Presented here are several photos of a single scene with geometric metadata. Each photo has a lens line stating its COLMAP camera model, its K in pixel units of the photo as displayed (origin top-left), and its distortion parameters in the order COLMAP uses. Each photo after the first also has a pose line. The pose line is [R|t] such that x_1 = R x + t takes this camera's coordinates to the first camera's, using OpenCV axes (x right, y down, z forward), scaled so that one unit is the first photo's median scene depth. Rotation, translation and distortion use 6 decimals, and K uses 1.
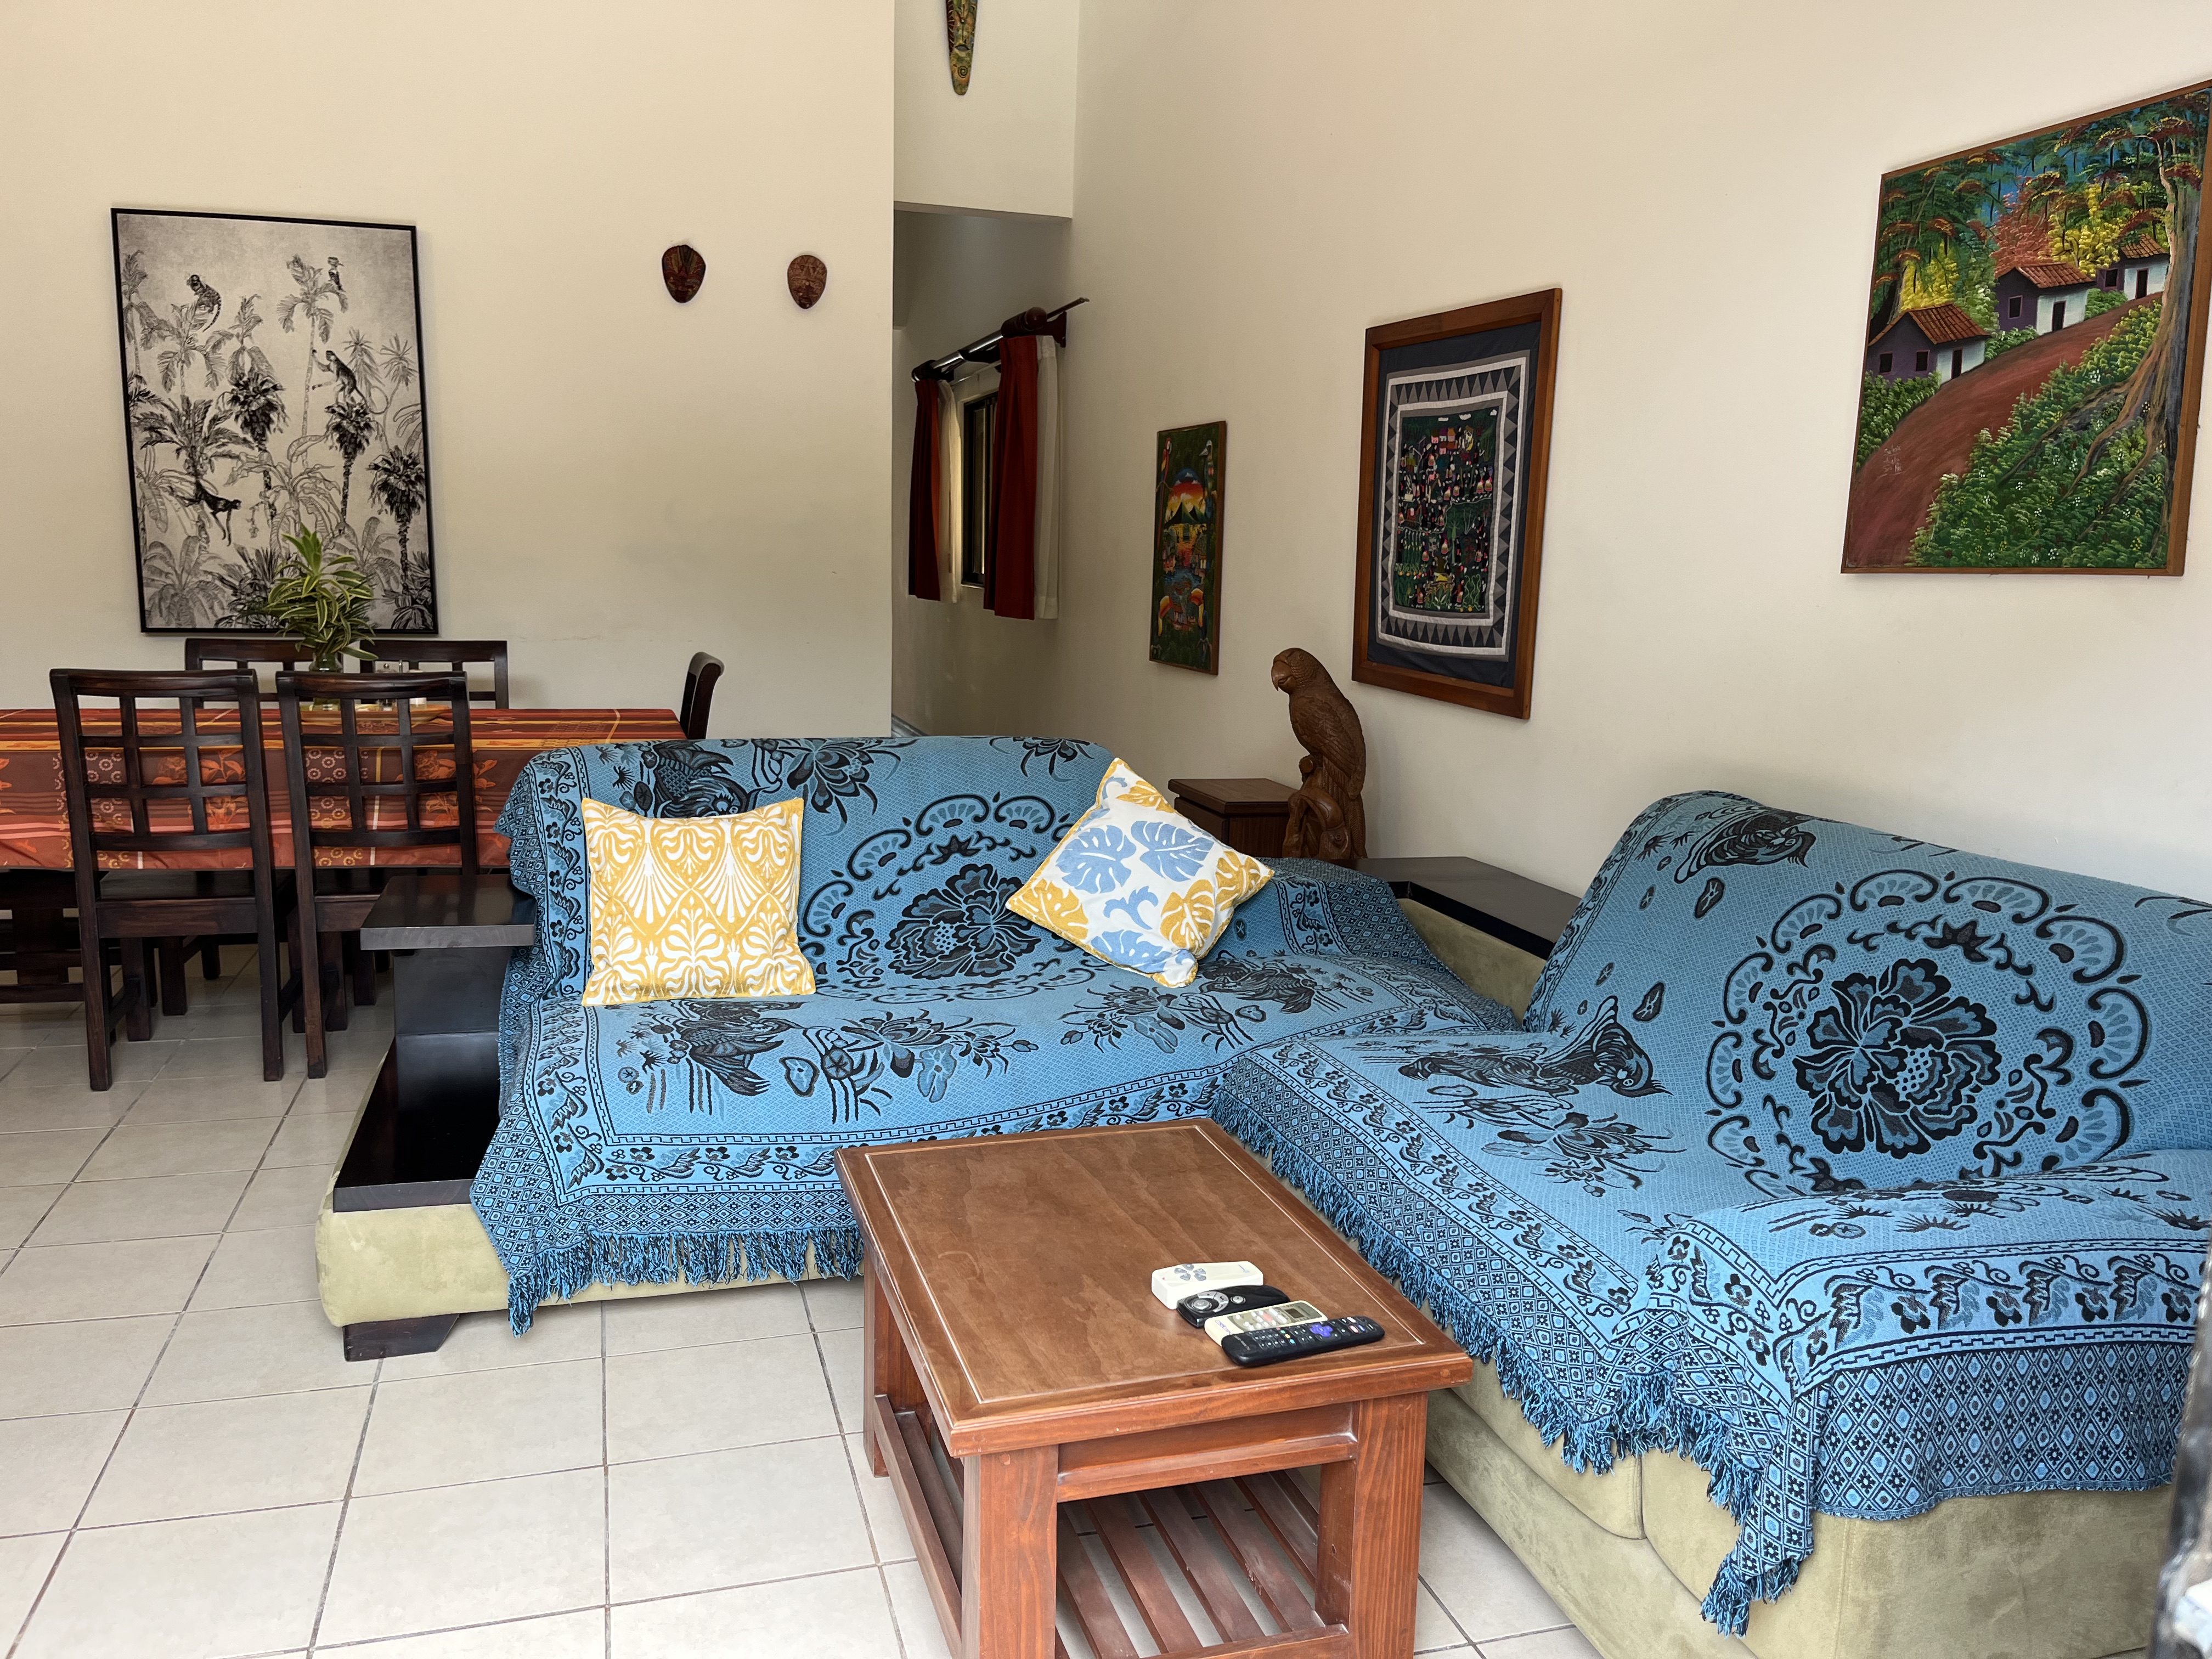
lens RADIAL K [[1660.2, 0, 1108.1], [0, 1660.2, 820.4], [0, 0, 1]] dist [0.080353, -0.118247]
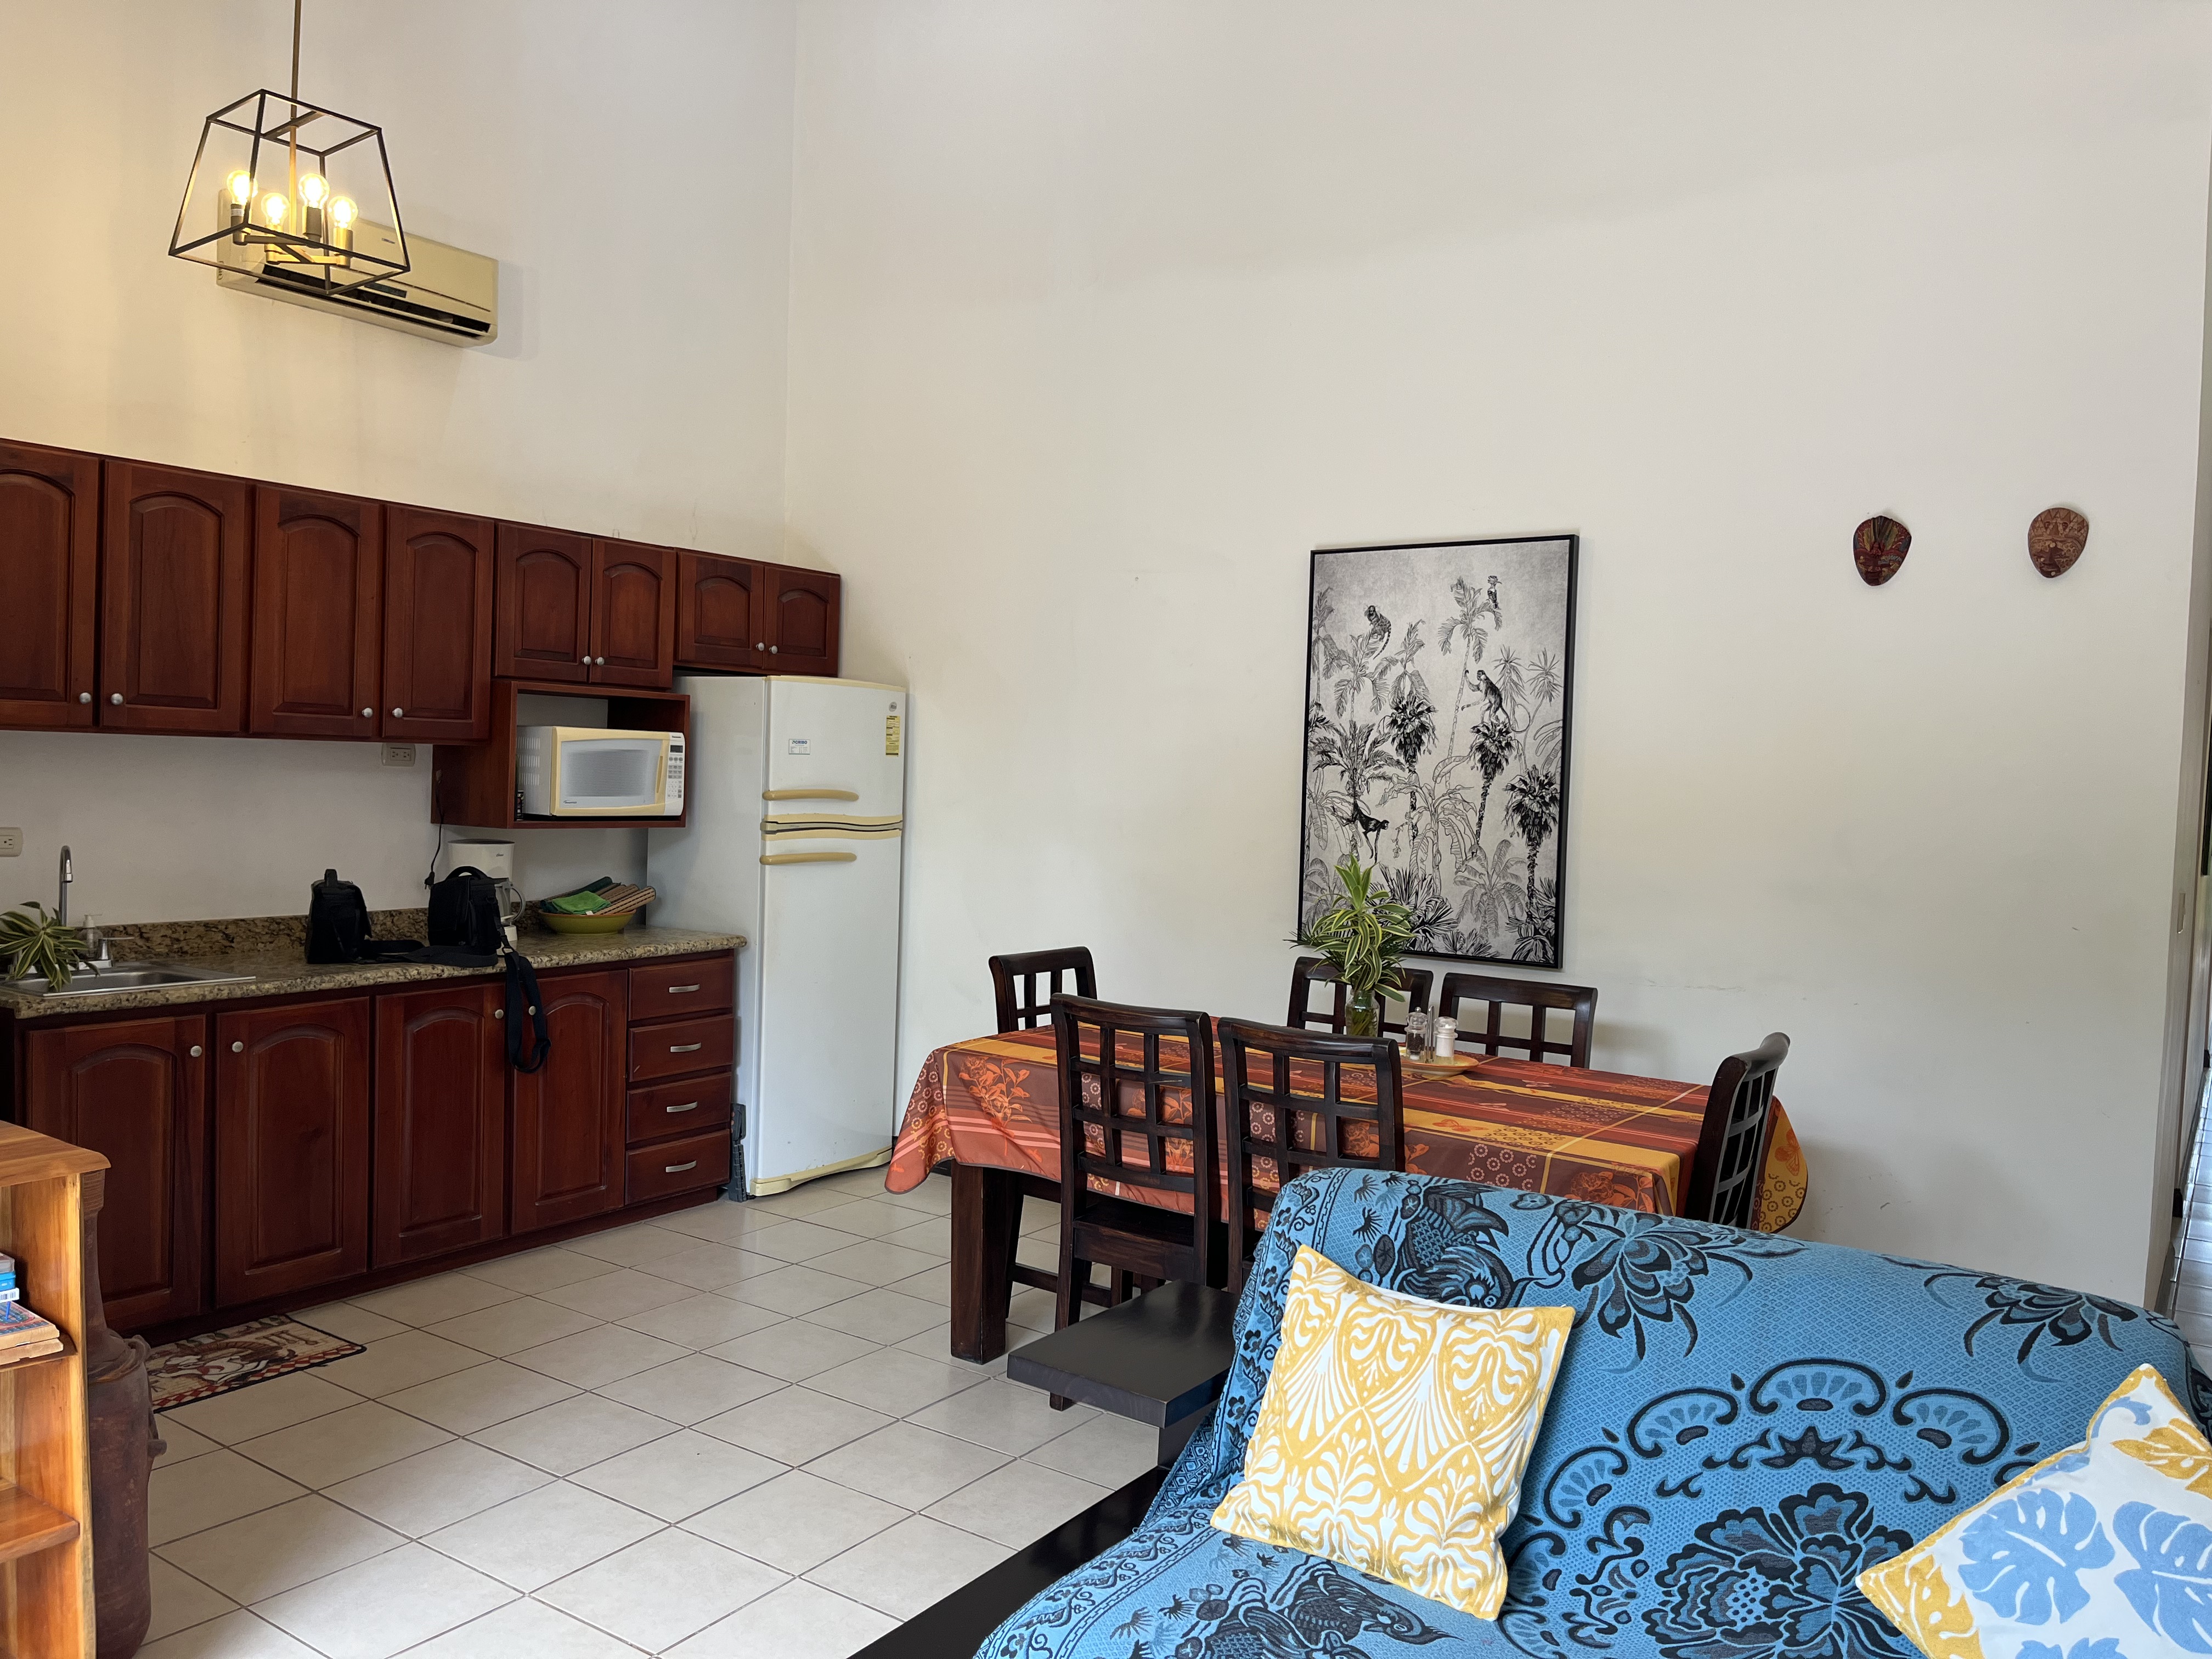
lens RADIAL K [[1660.2, 0, 1108.1], [0, 1660.2, 820.4], [0, 0, 1]] dist [0.080353, -0.118247]
pose [[0.628509, 0.024524, -0.777416, 0.154093], [-0.143345, 0.986034, -0.084784, -0.084683], [0.764479, 0.164726, 0.623247, 0.261323]]
